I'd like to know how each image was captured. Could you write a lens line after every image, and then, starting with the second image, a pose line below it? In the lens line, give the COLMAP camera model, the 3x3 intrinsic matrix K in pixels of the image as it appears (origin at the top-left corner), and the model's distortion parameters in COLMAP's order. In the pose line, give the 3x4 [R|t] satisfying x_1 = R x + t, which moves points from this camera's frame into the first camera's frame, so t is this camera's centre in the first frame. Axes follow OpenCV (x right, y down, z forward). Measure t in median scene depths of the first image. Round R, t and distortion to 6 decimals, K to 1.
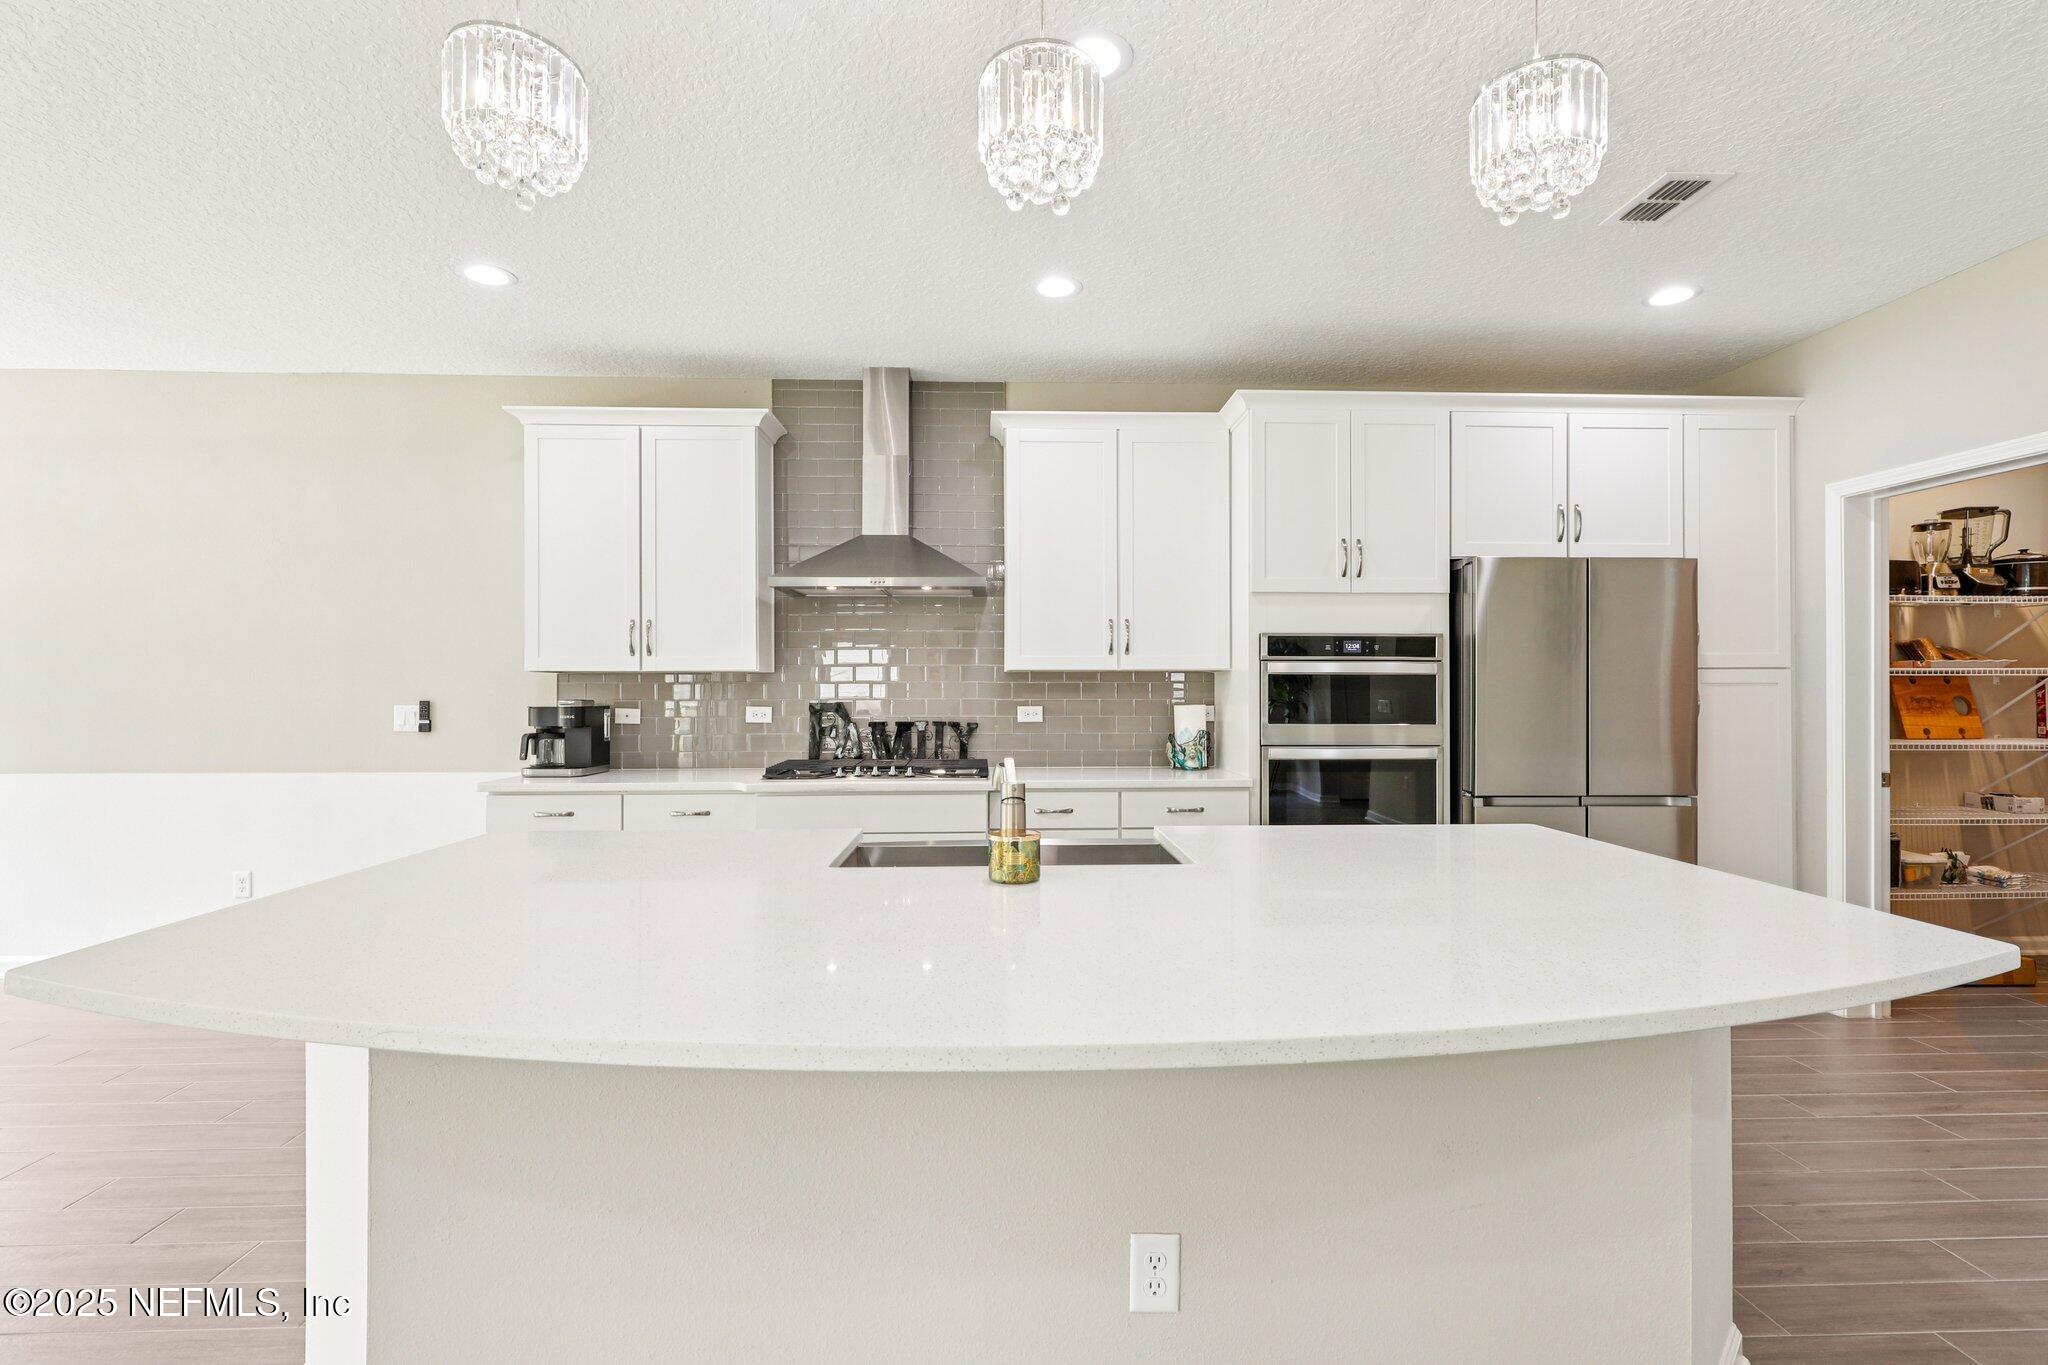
lens RADIAL K [[925.7, 0, 1024.2], [0, 925.7, 682.9], [0, 0, 1]] dist [0.001115, -0.001067]
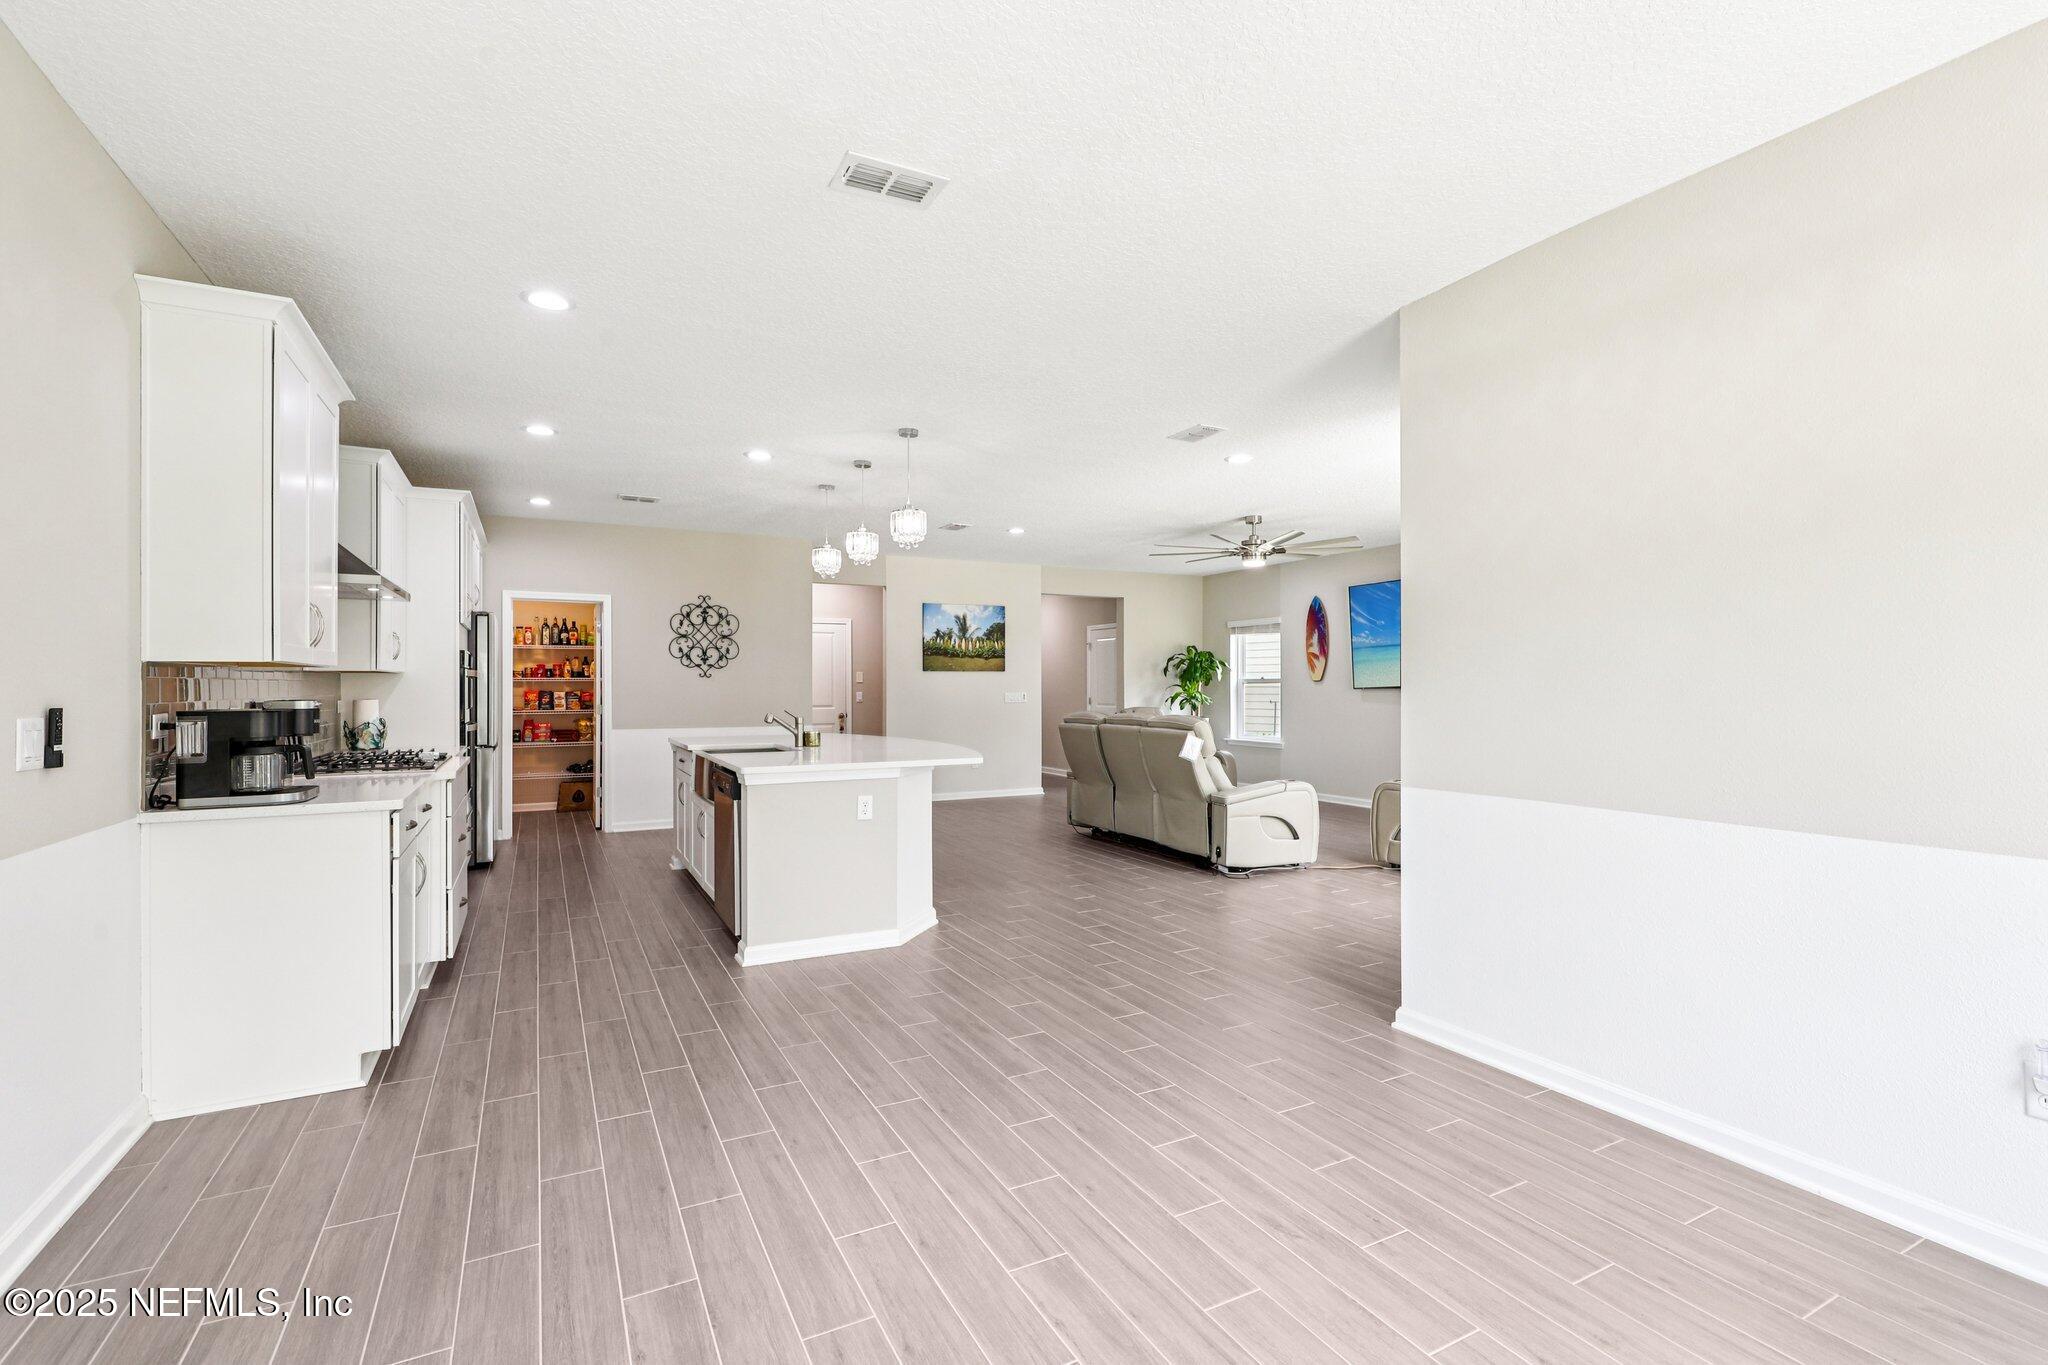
lens RADIAL K [[925.7, 0, 1041.3], [0, 925.7, 672.2], [0, 0, 1]] dist [0.001115, -0.001067]
pose [[-0.443881, 0.015469, 0.895952, -1.434616], [-0.002657, 0.999824, -0.018579, 0.007759], [-0.896082, -0.010628, -0.443762, 0.766726]]
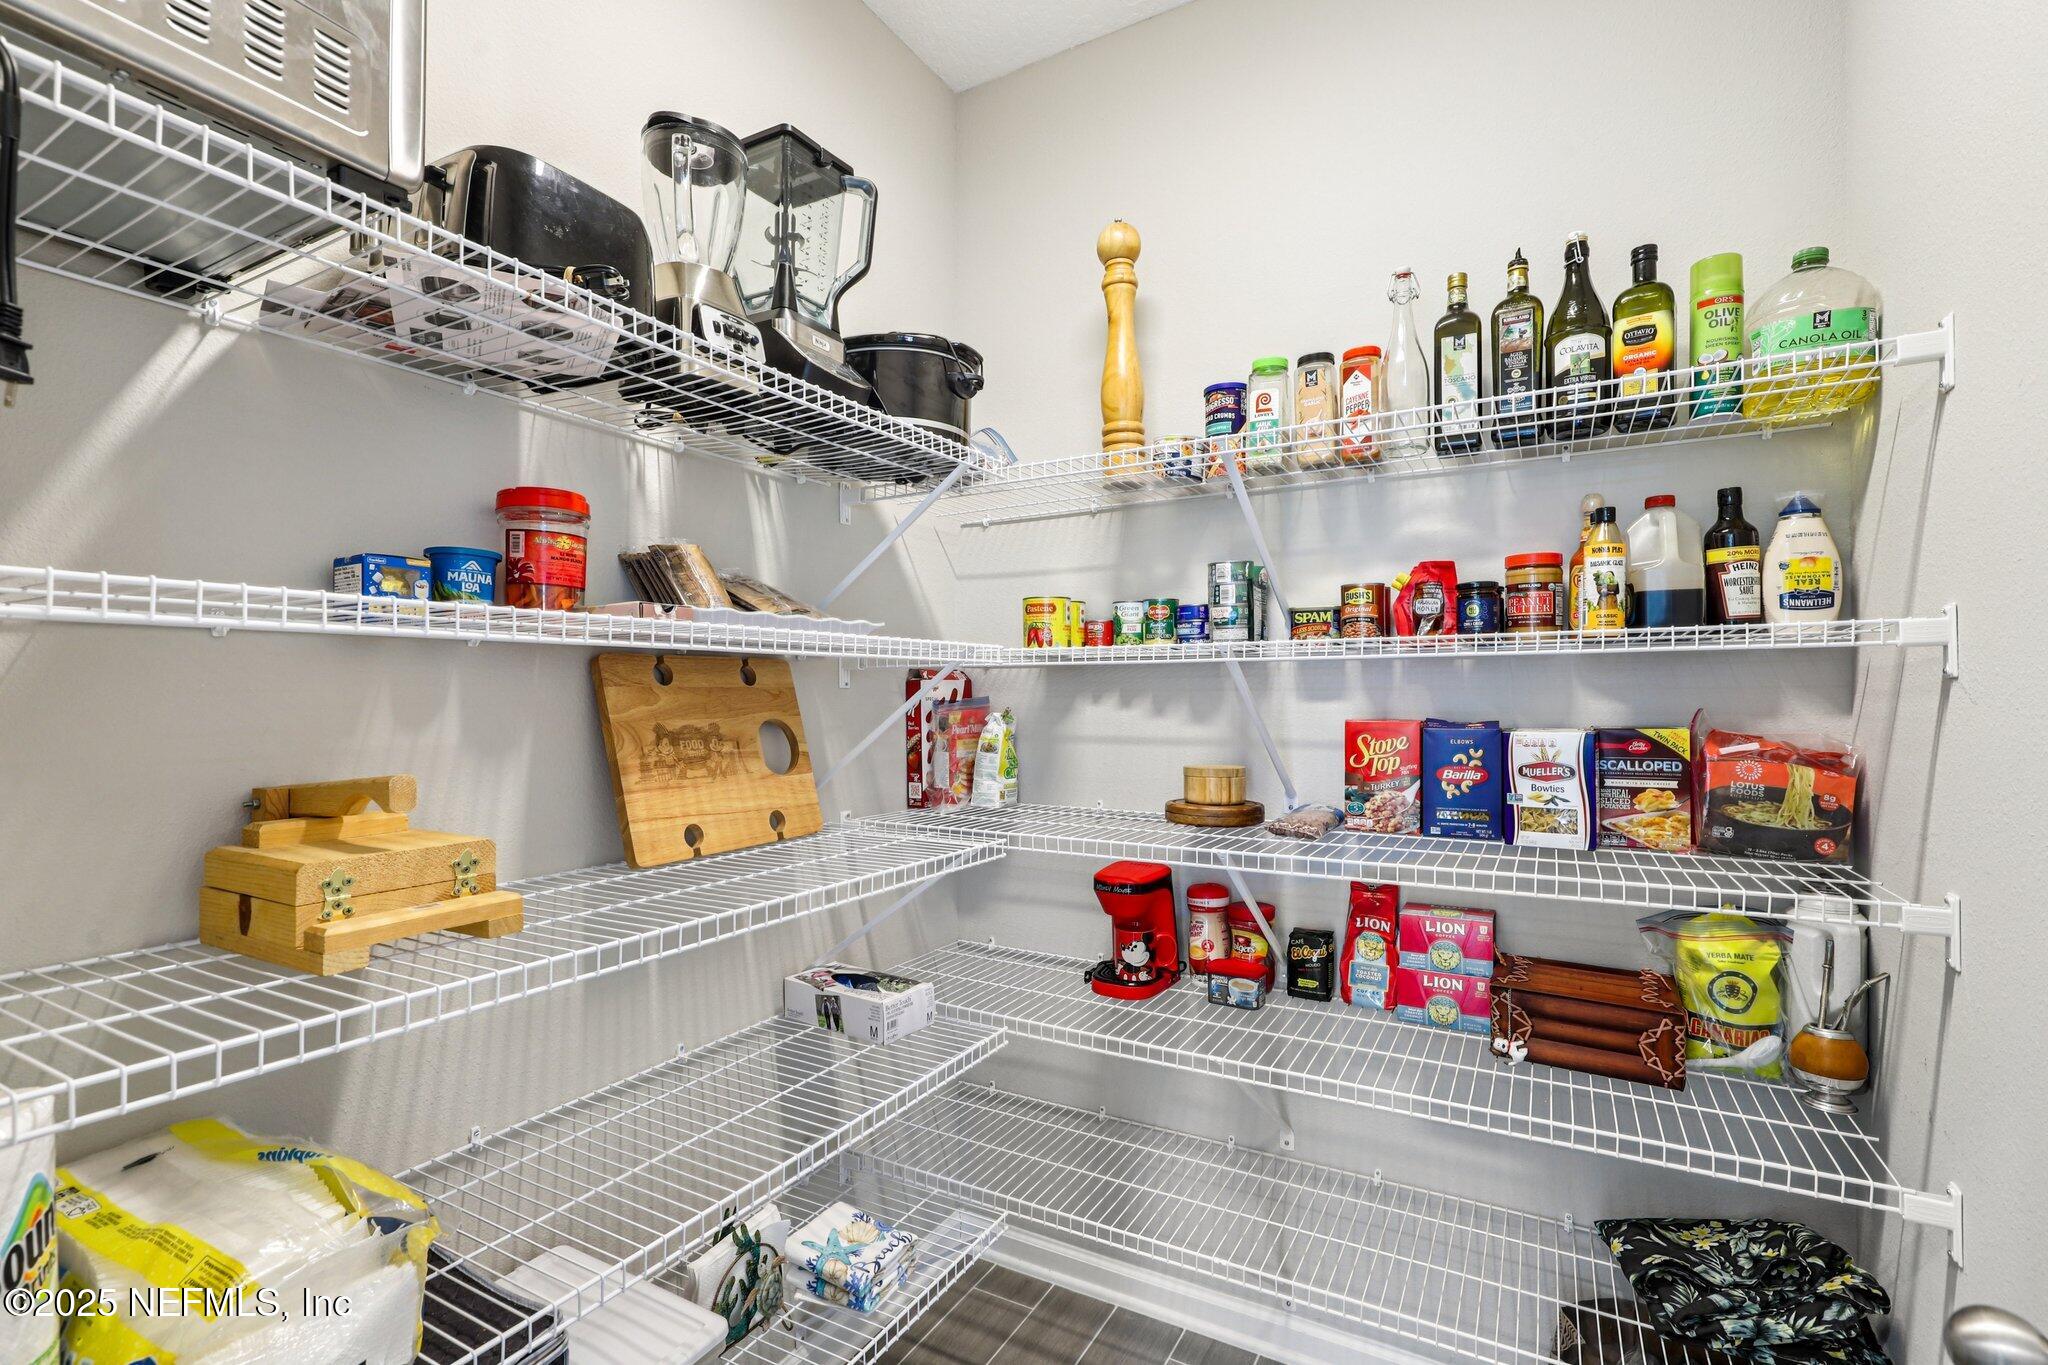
lens RADIAL K [[925.7, 0, 1026.7], [0, 925.7, 688.6], [0, 0, 1]] dist [0.001115, -0.001067]
pose [[0.527671, 0.001451, 0.849448, 0.834341], [-0.003719, 0.999993, 0.000602, 0.001938], [-0.849441, -0.003477, 0.527672, 0.801348]]
